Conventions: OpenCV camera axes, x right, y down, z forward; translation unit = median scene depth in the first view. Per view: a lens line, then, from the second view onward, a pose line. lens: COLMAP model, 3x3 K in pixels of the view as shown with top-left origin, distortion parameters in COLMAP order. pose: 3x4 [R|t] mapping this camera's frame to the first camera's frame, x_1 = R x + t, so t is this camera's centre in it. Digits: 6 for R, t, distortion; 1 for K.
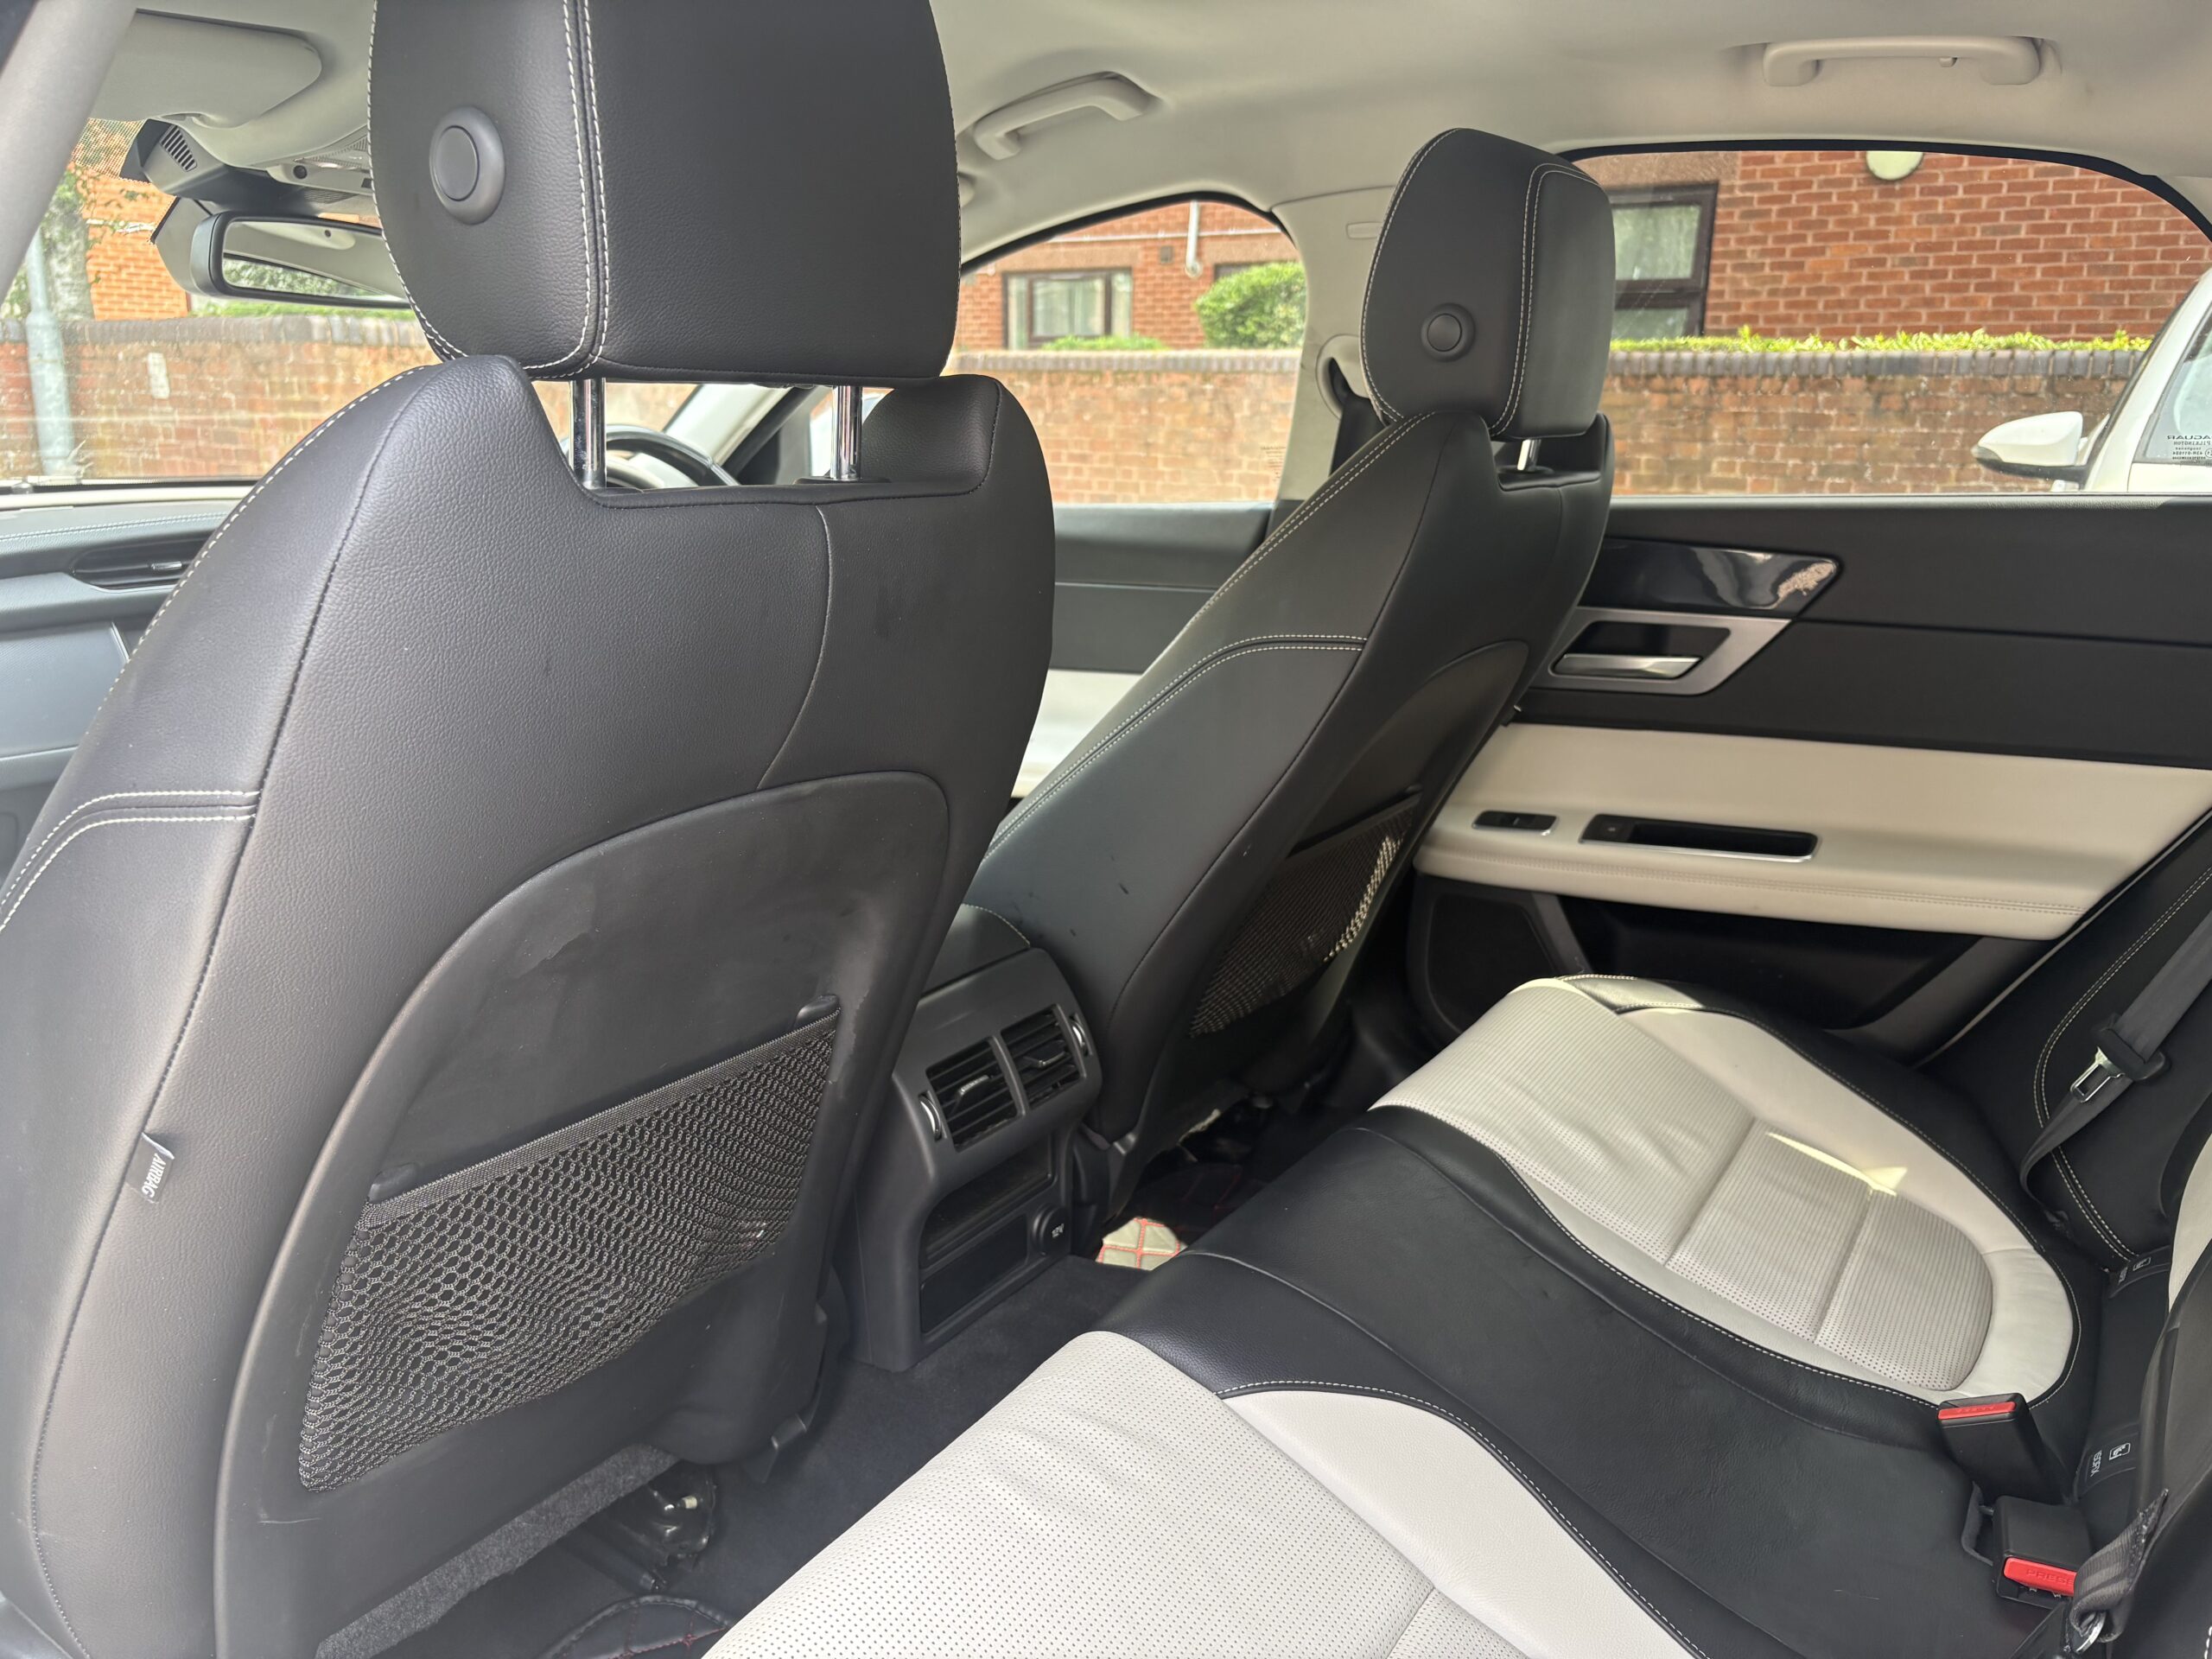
lens RADIAL K [[1702.0, 0, 1128.0], [0, 1702.0, 830.6], [0, 0, 1]] dist [0.024993, -0.036682]
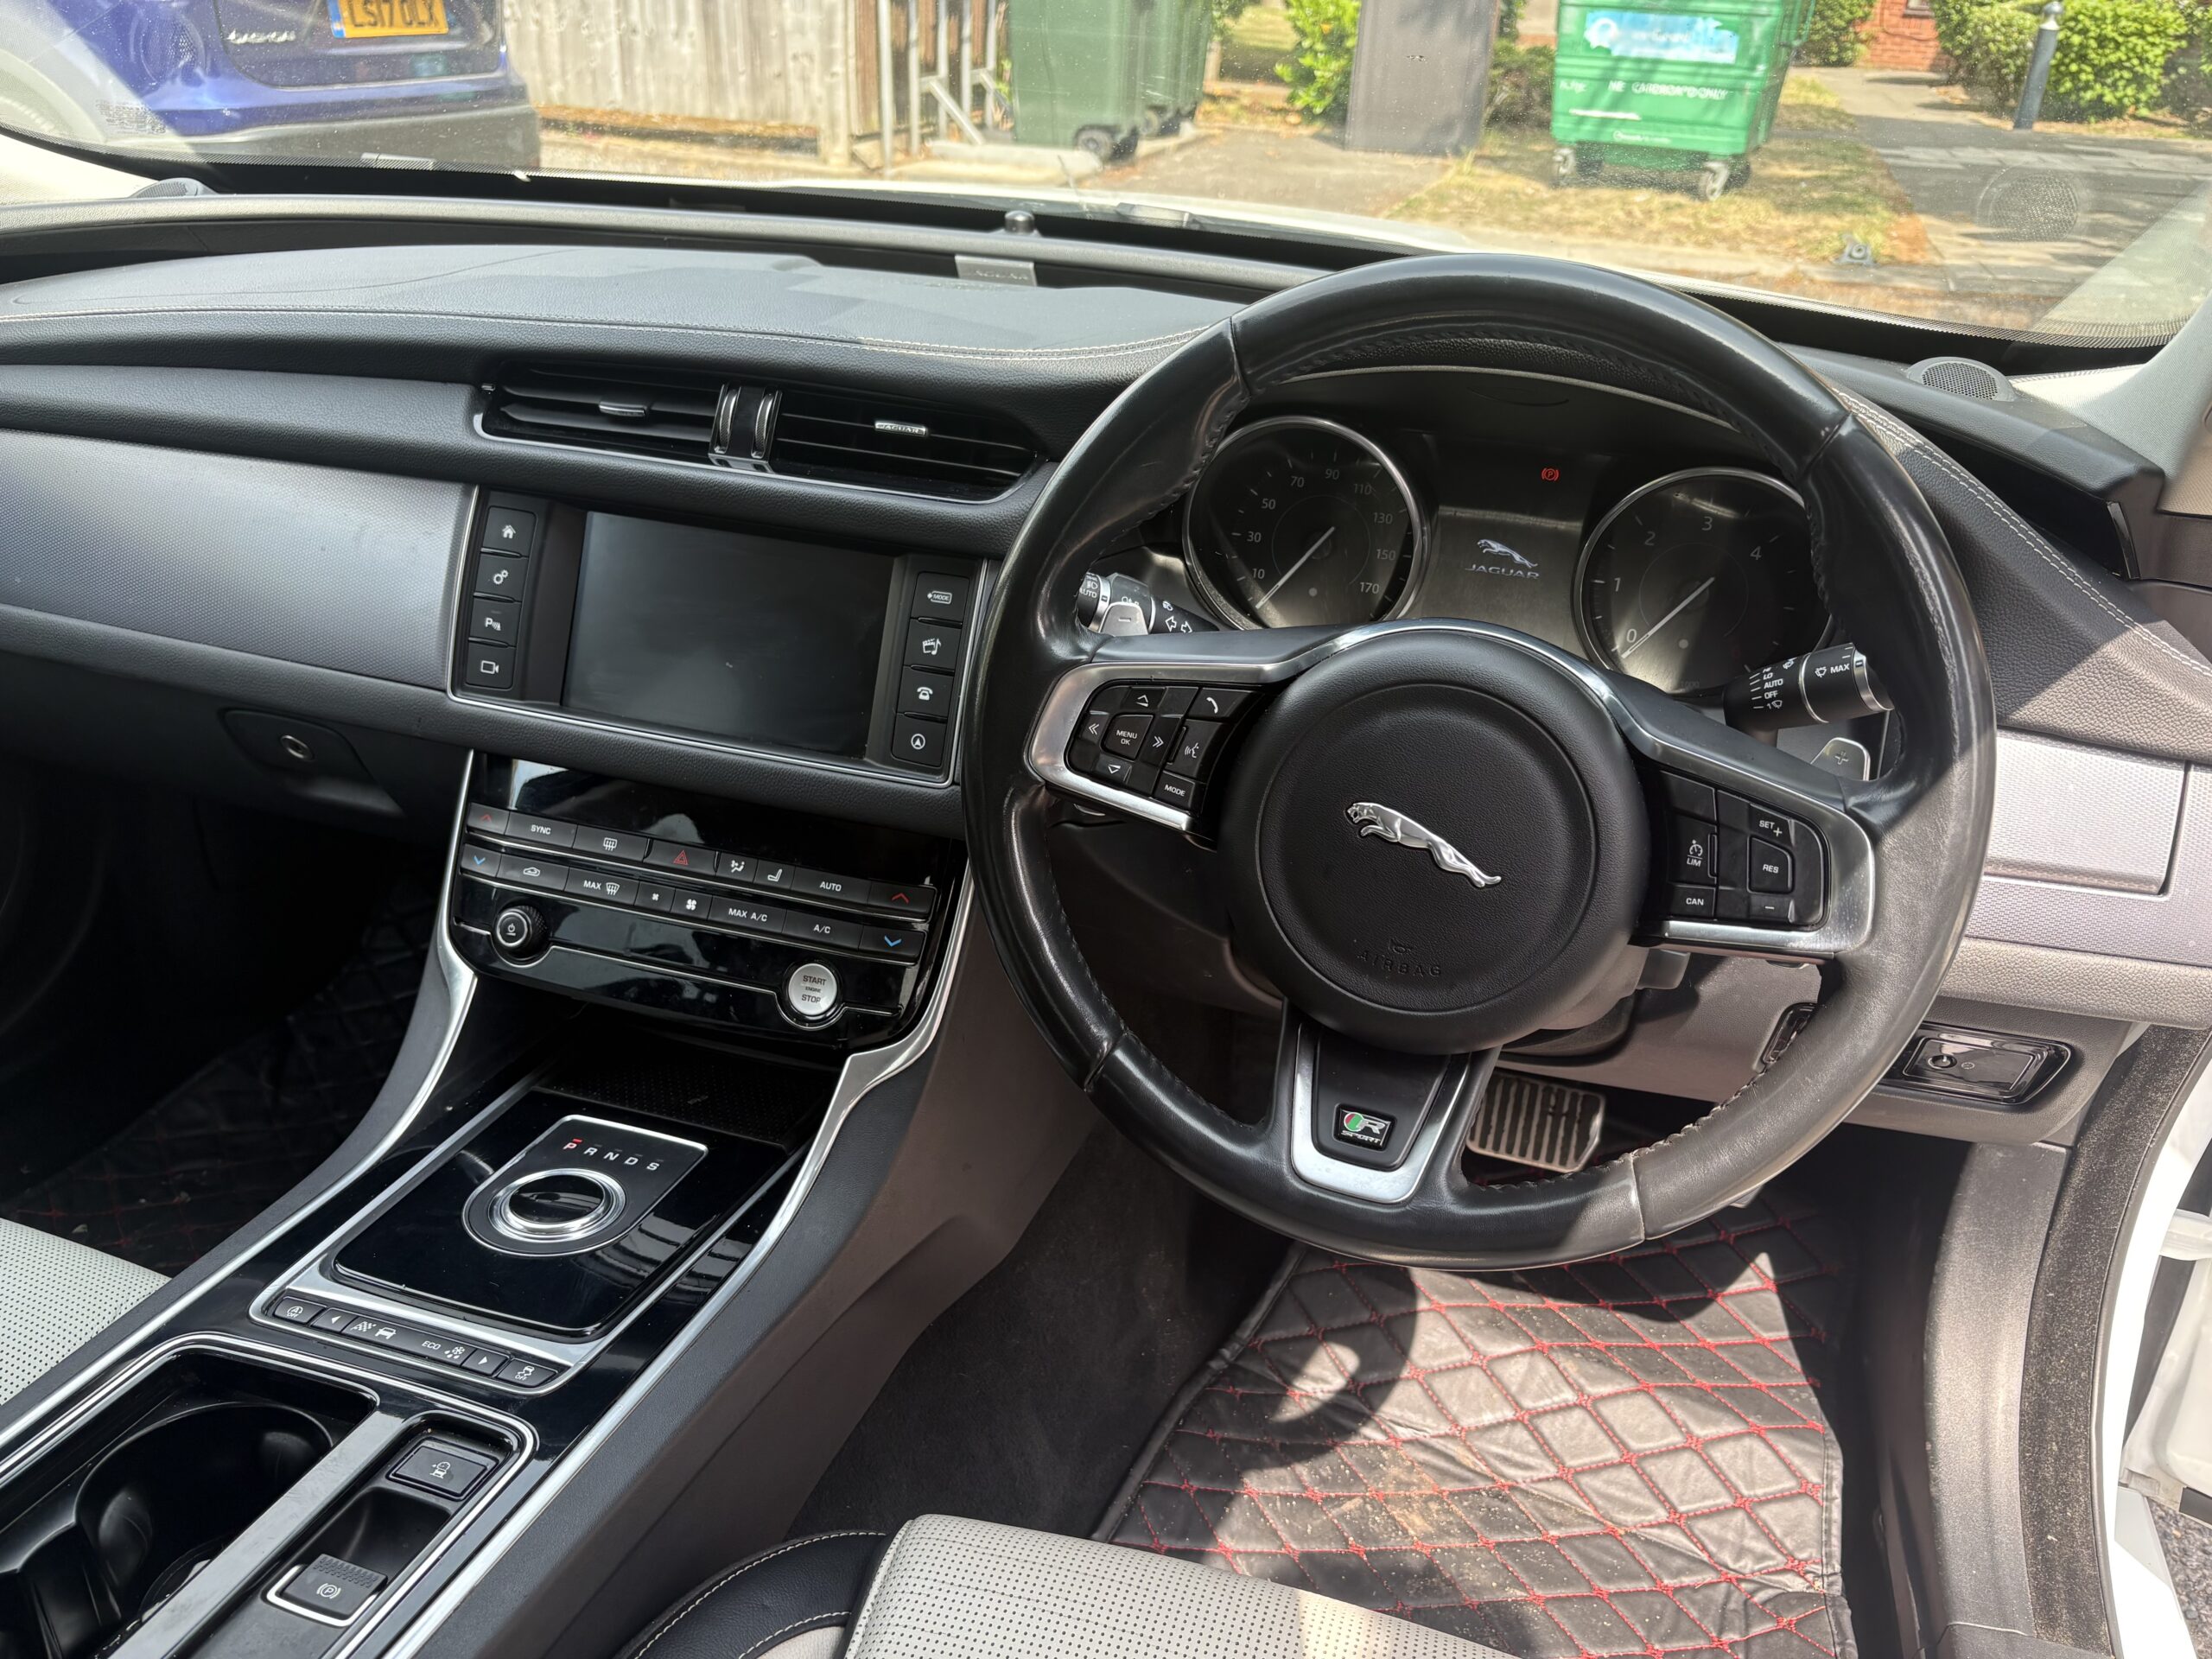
lens RADIAL K [[1711.2, 0, 1110.4], [0, 1711.2, 833.4], [0, 0, 1]] dist [0.034769, -0.035703]
pose [[0.262569, 0.438027, -0.859761, 0.002544], [-0.282334, 0.886905, 0.365632, -0.071006], [0.922684, 0.146736, 0.356544, 0.246466]]
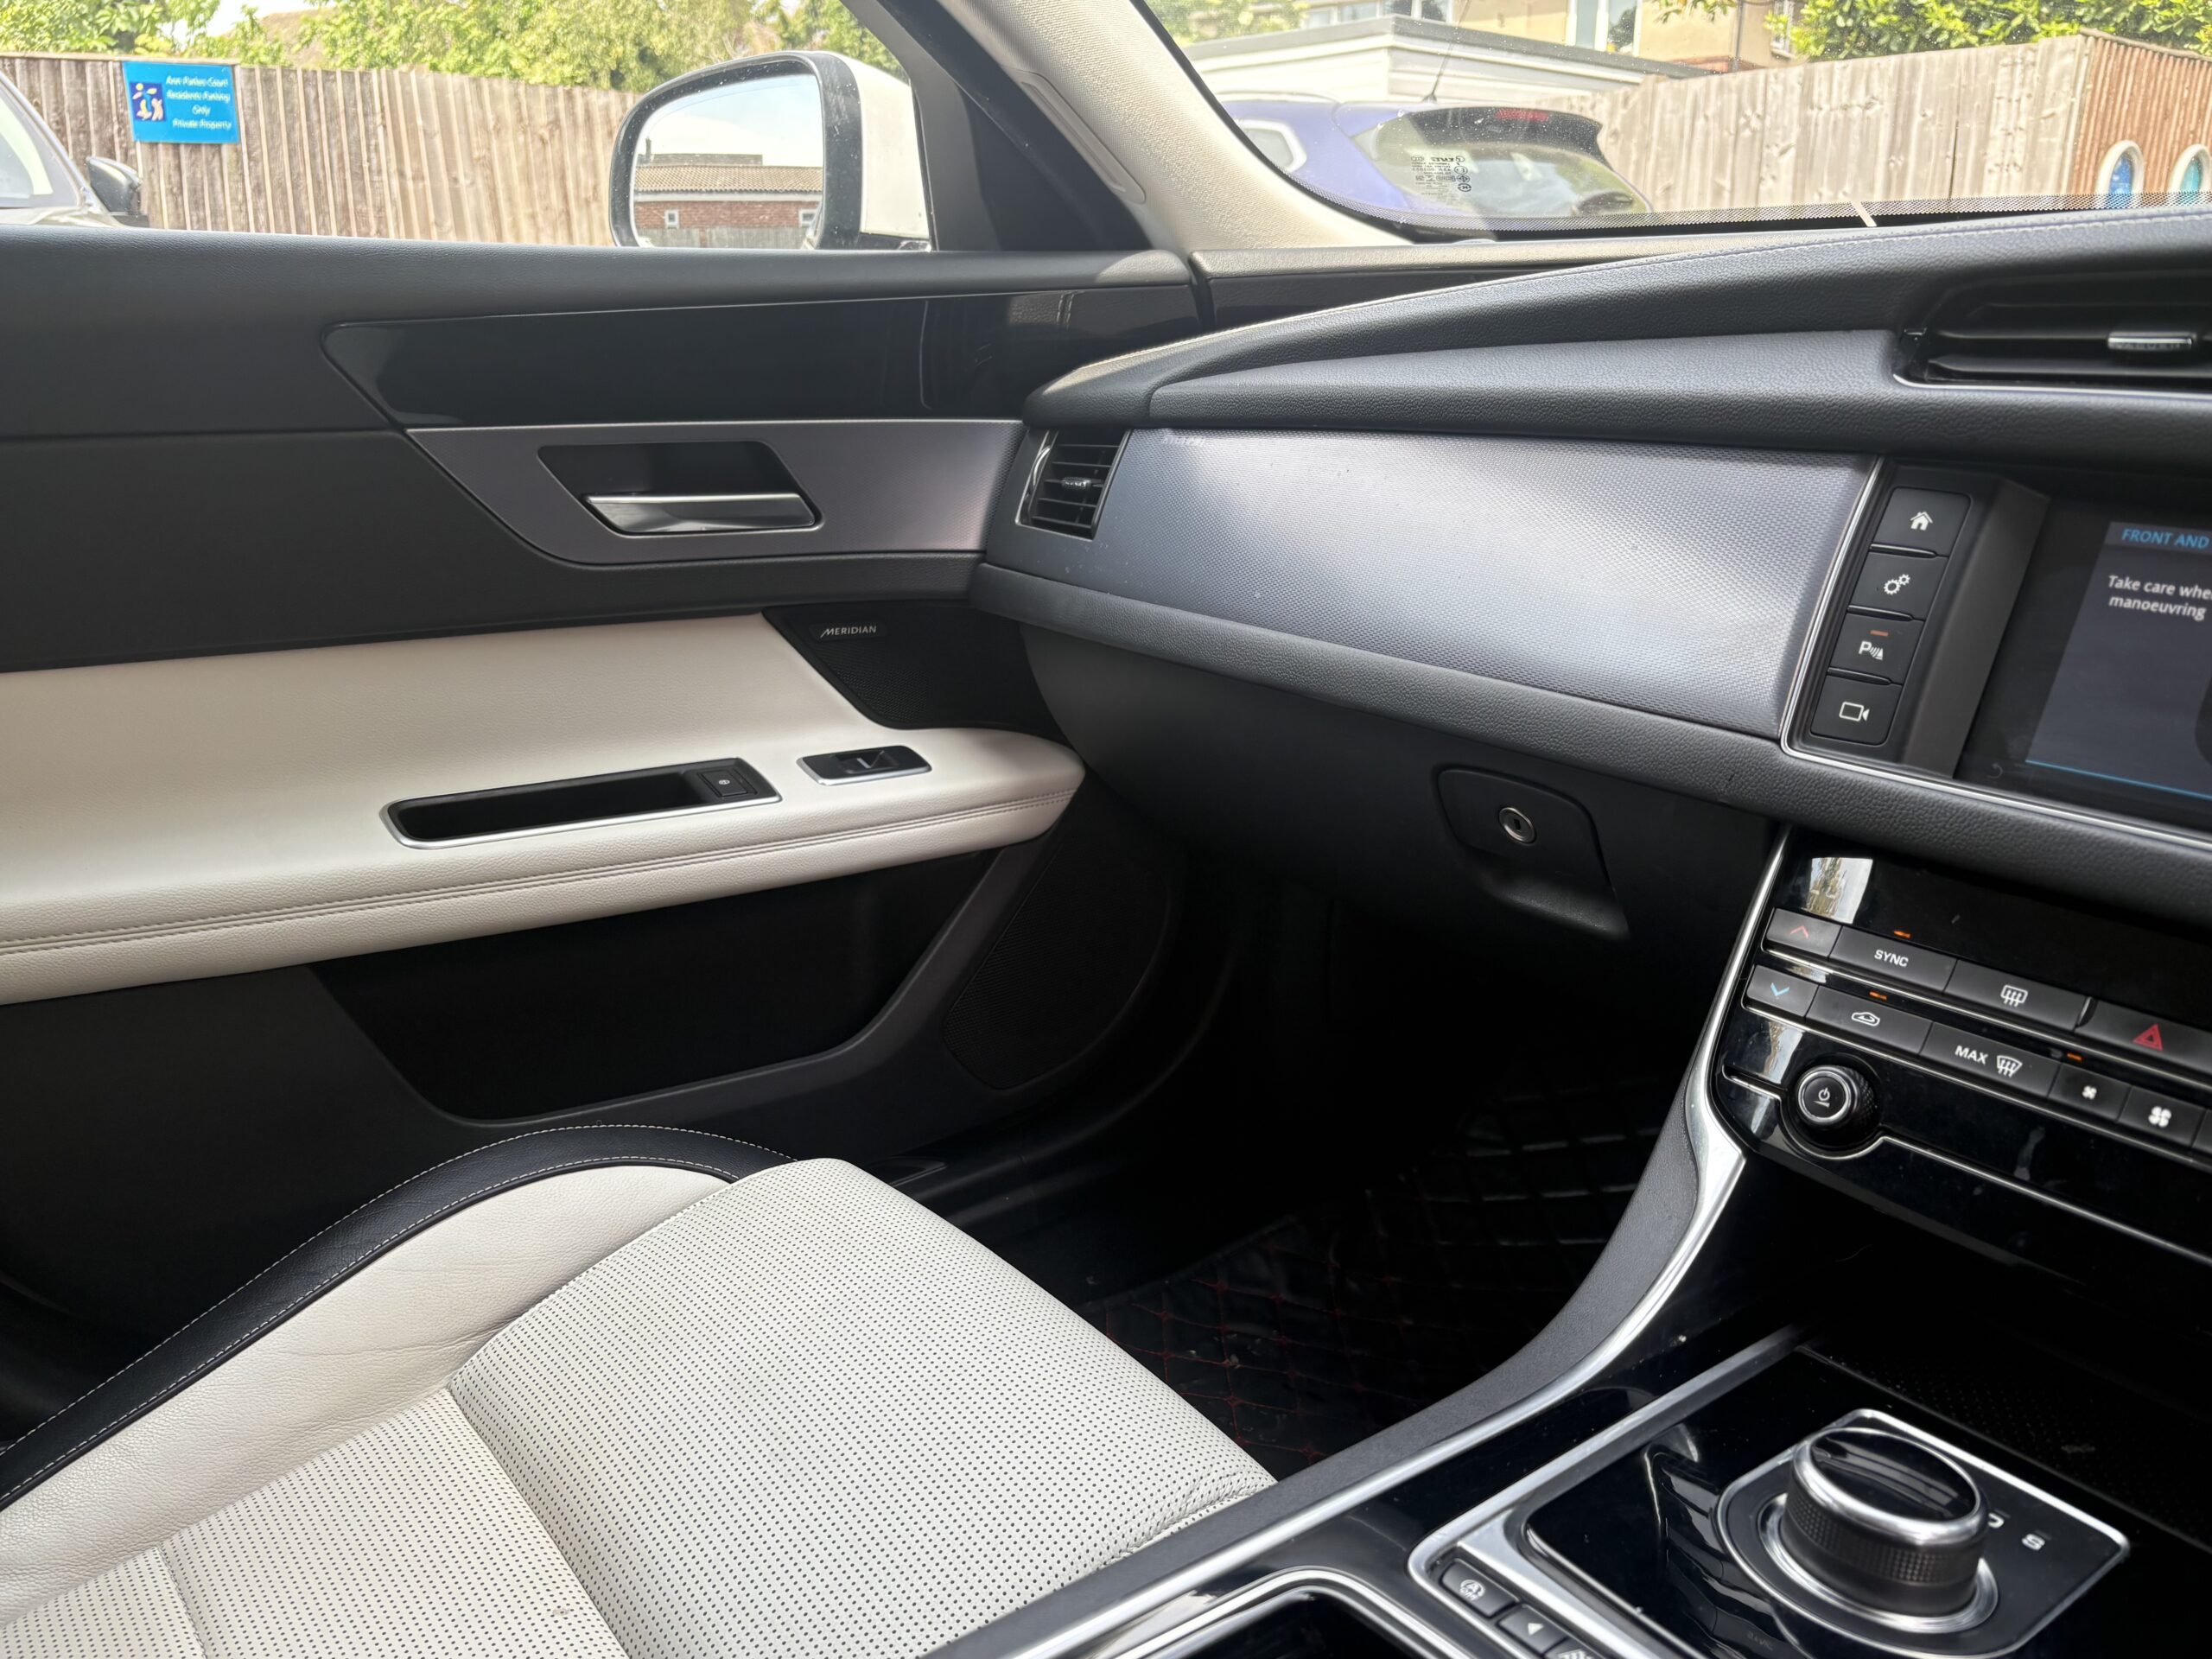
lens RADIAL K [[1694.7, 0, 1101.6], [0, 1694.7, 842.7], [0, 0, 1]] dist [0.062546, -0.086188]
pose [[-0.324538, 0.284222, -0.902160, -0.036048], [-0.235369, 0.899518, 0.368060, -0.035836], [0.916121, 0.331790, -0.225030, 0.233125]]
